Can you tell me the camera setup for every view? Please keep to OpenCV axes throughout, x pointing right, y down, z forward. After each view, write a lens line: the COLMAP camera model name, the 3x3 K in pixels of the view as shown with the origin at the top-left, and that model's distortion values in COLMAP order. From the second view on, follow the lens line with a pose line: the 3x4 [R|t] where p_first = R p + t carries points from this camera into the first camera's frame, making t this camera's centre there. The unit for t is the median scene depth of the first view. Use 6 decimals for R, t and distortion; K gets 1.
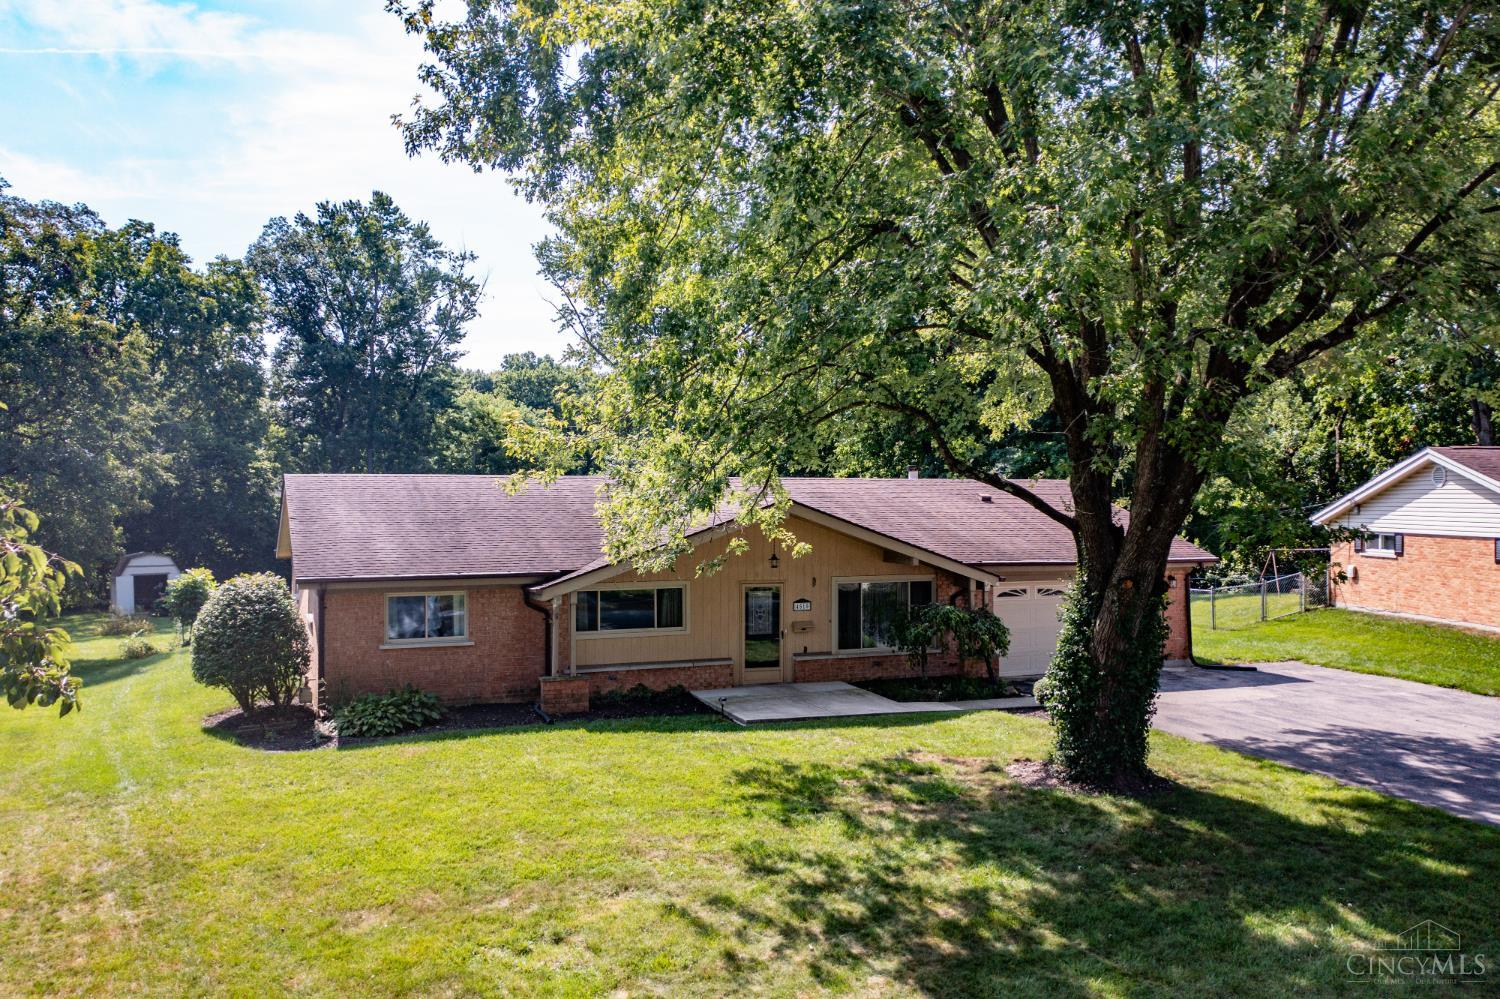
lens RADIAL K [[1115.9, 0, 750.0], [0, 1115.9, 499.5], [0, 0, 1]] dist [0.003594, 0.002111]
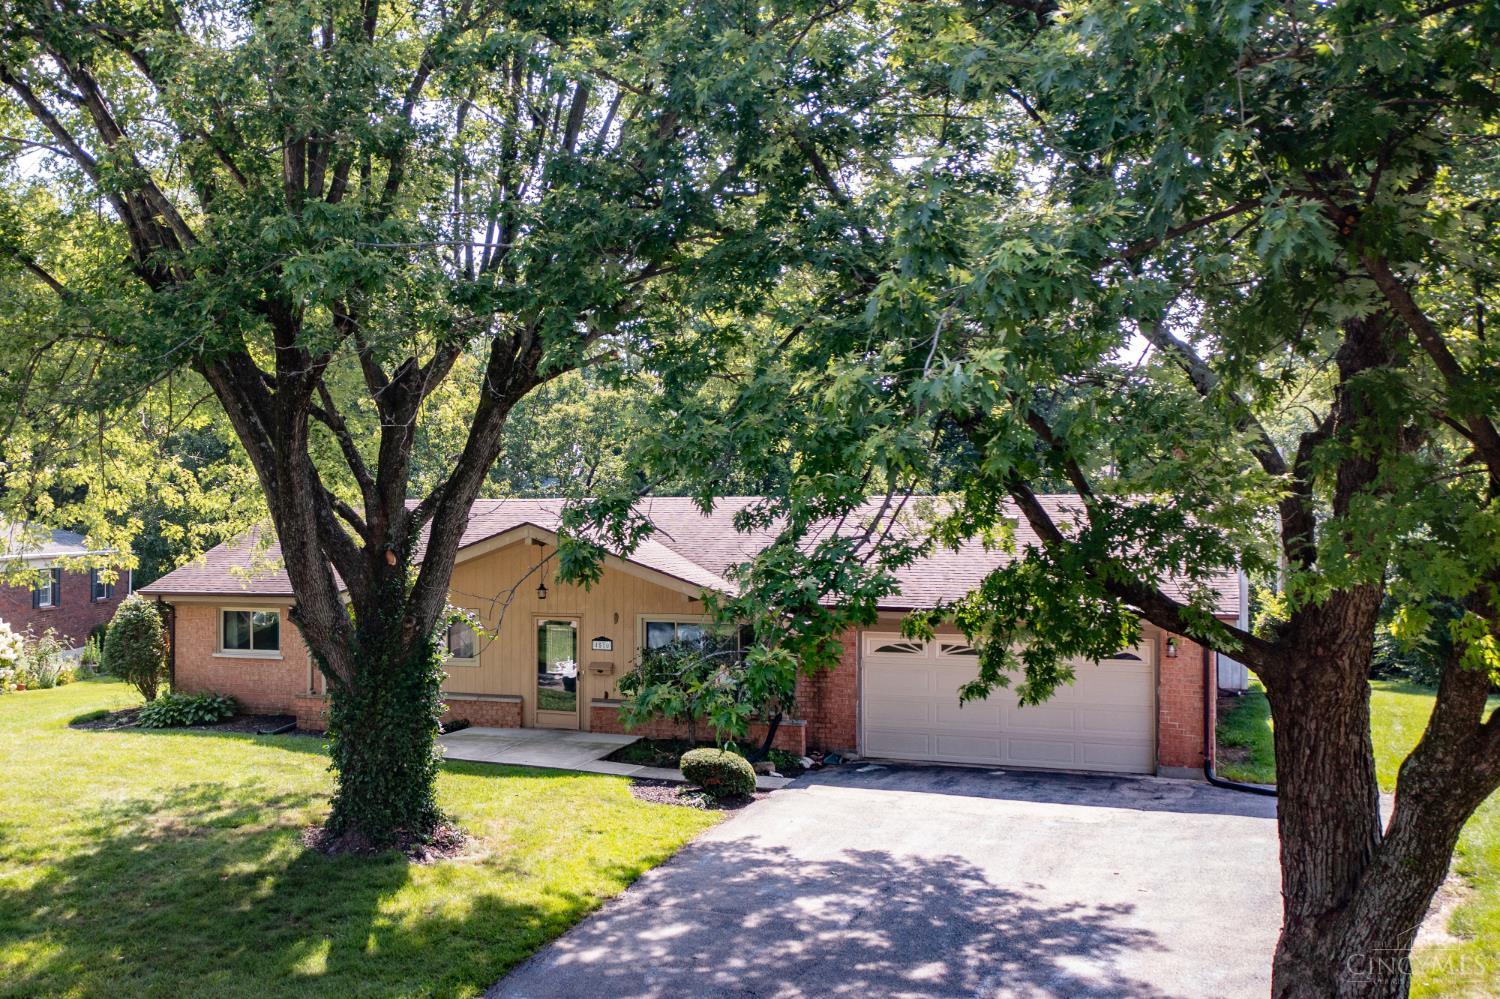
lens RADIAL K [[1425.3, 0, 750.0], [0, 1425.3, 499.5], [0, 0, 1]] dist [0.000121, 0.004755]
pose [[0.743243, -0.011520, -0.668923, 1.024629], [0.003294, 0.999903, -0.013559, -0.003846], [0.669014, 0.007874, 0.743208, 0.283247]]
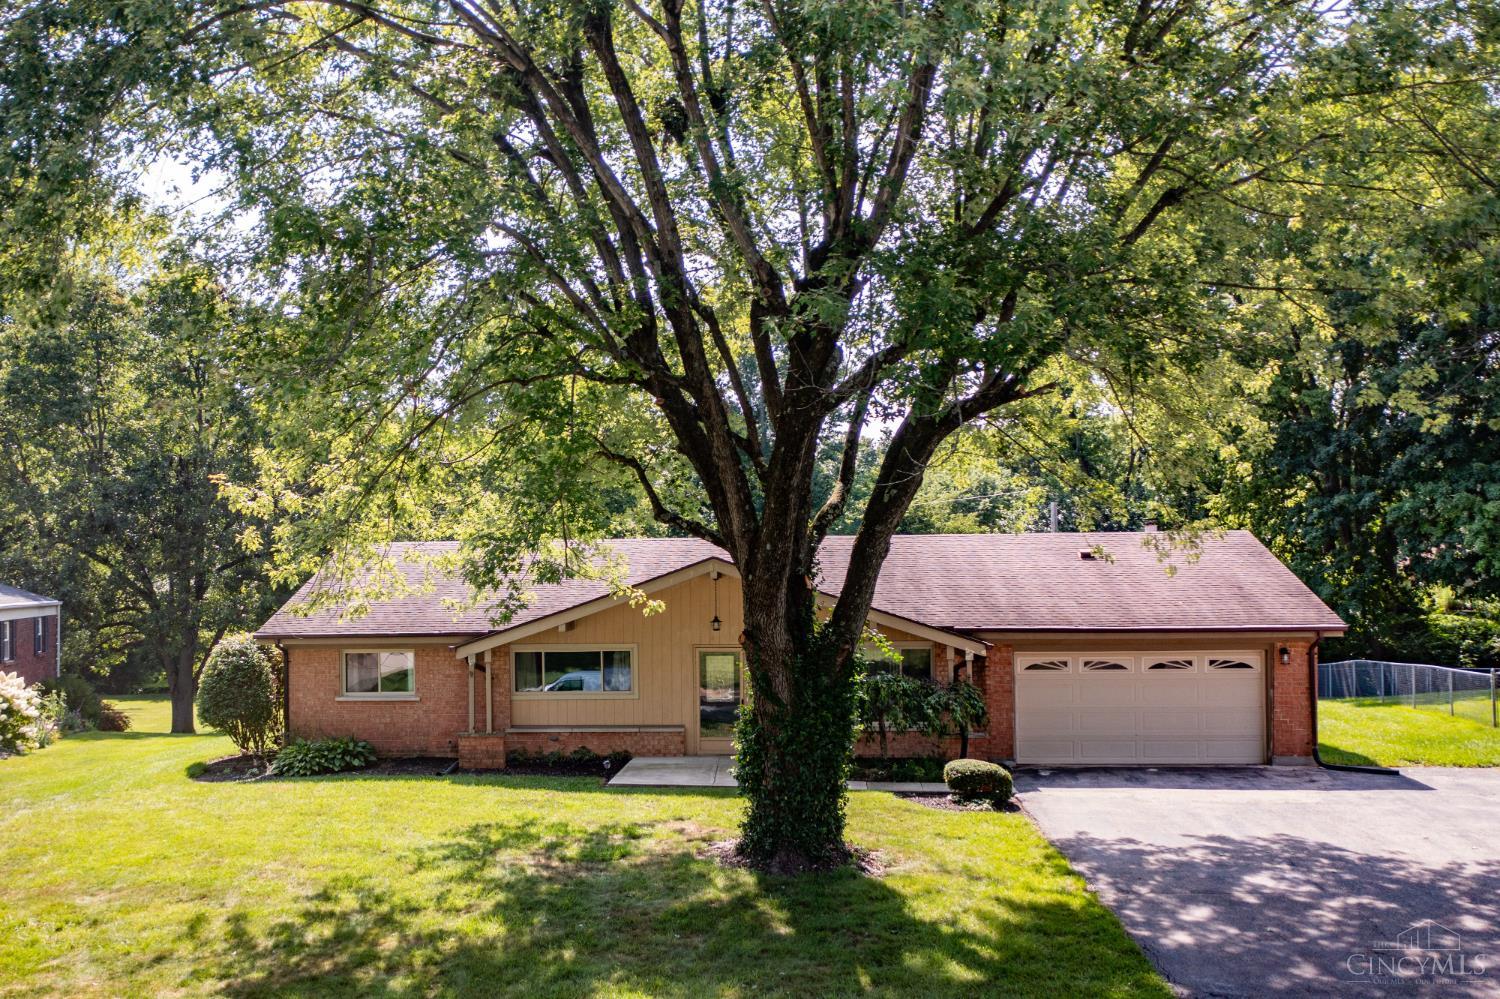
lens RADIAL K [[1271.4, 0, 750.0], [0, 1271.4, 499.5], [0, 0, 1]] dist [0.003110, 0.010762]
pose [[0.908612, -0.036384, -0.416053, 0.559588], [0.012704, 0.998145, -0.059546, 0.015767], [0.417447, 0.048819, 0.907389, 0.023181]]
